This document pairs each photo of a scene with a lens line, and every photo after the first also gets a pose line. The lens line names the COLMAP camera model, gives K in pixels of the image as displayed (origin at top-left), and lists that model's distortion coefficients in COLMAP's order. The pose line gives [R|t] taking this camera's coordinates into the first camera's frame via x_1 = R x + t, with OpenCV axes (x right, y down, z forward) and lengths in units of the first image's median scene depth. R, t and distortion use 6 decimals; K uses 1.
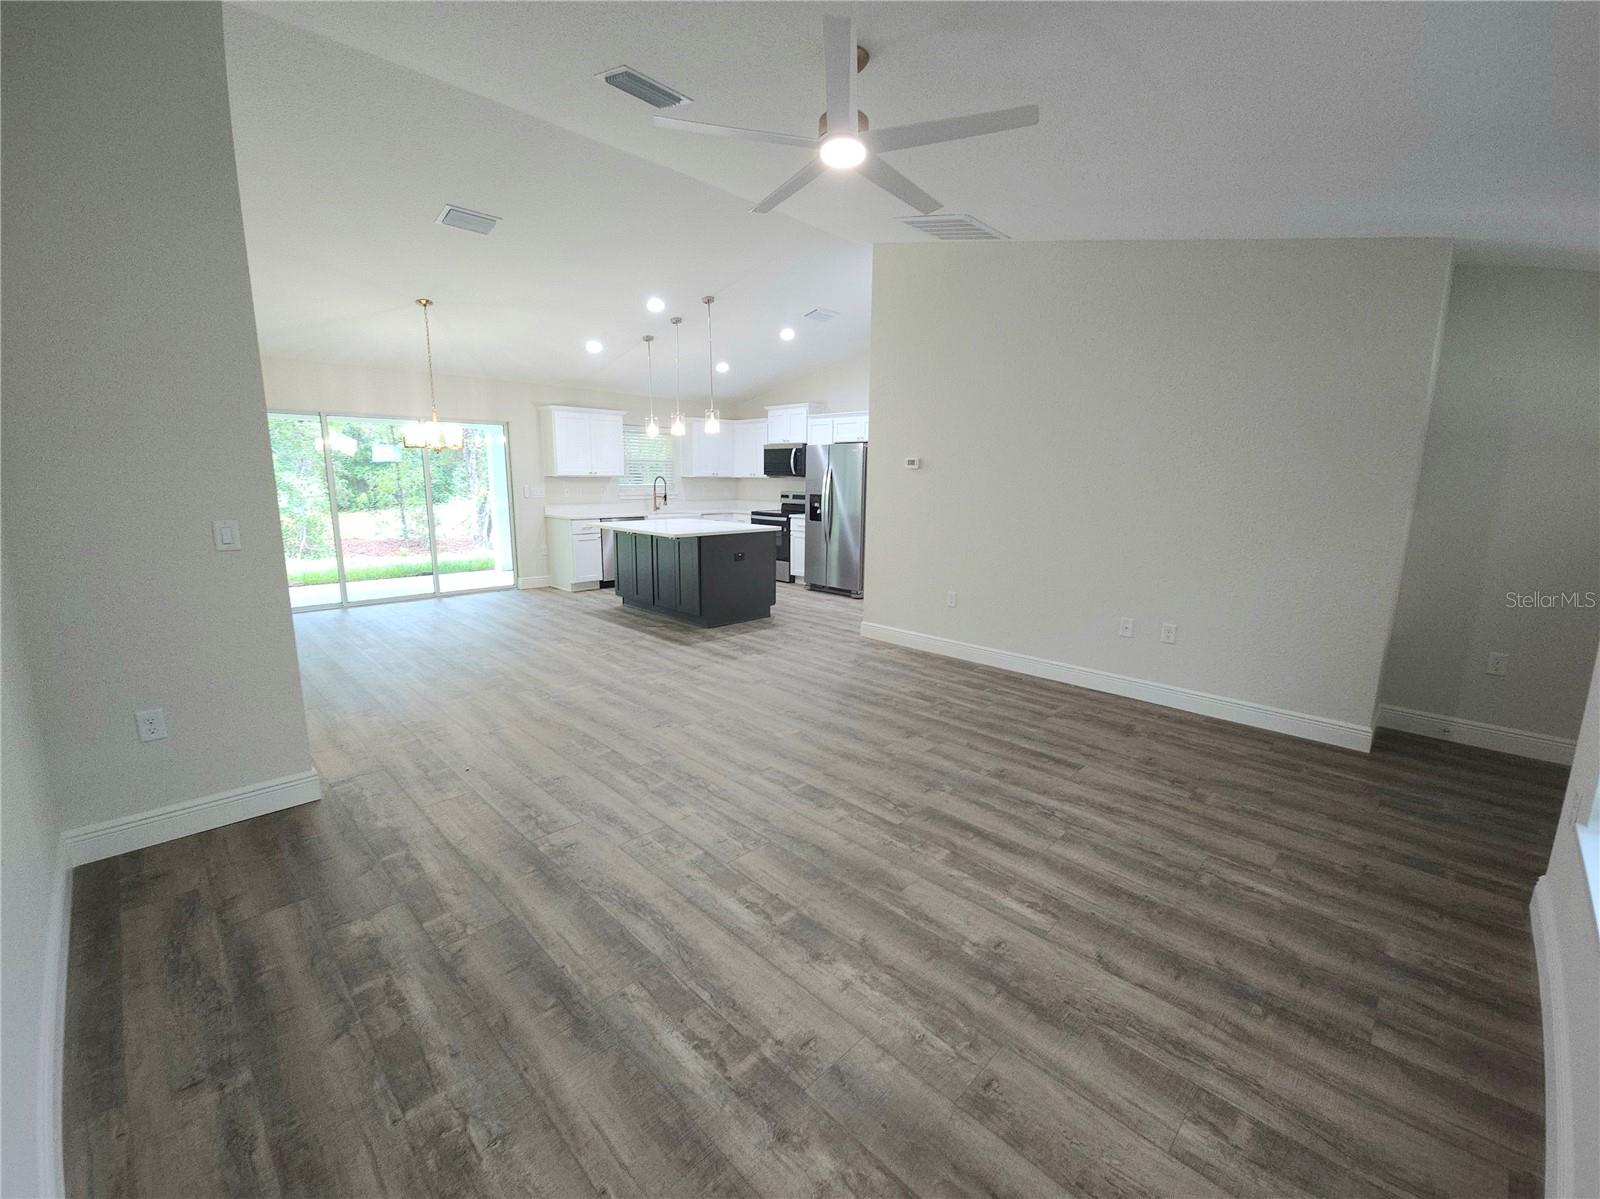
lens RADIAL K [[661.7, 0, 800.0], [0, 661.7, 599.5], [0, 0, 1]] dist [0.009966, -0.005563]
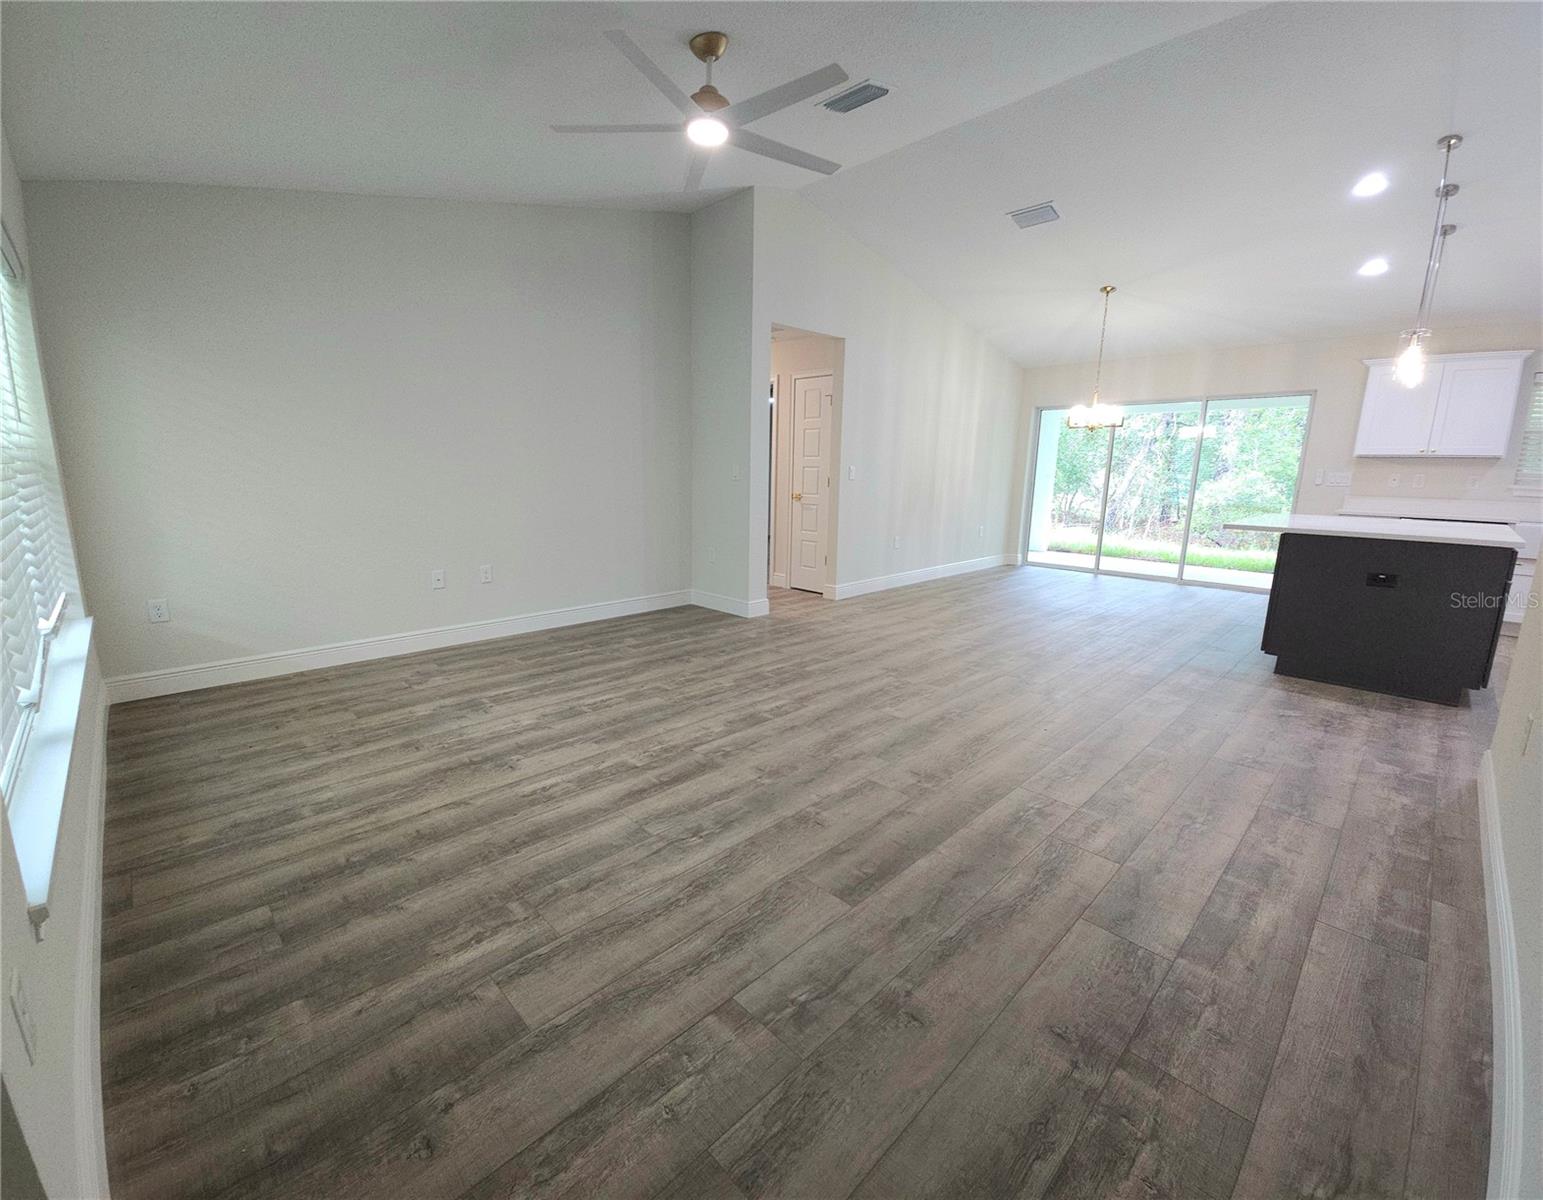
lens RADIAL K [[666.7, 0, 771.5], [0, 666.7, 600.0], [0, 0, 1]] dist [-0.000495, 0.000271]
pose [[-0.020610, 0.183498, -0.982804, 1.329478], [-0.198502, 0.962692, 0.183905, -0.127087], [0.979884, 0.198879, 0.016583, 1.232671]]
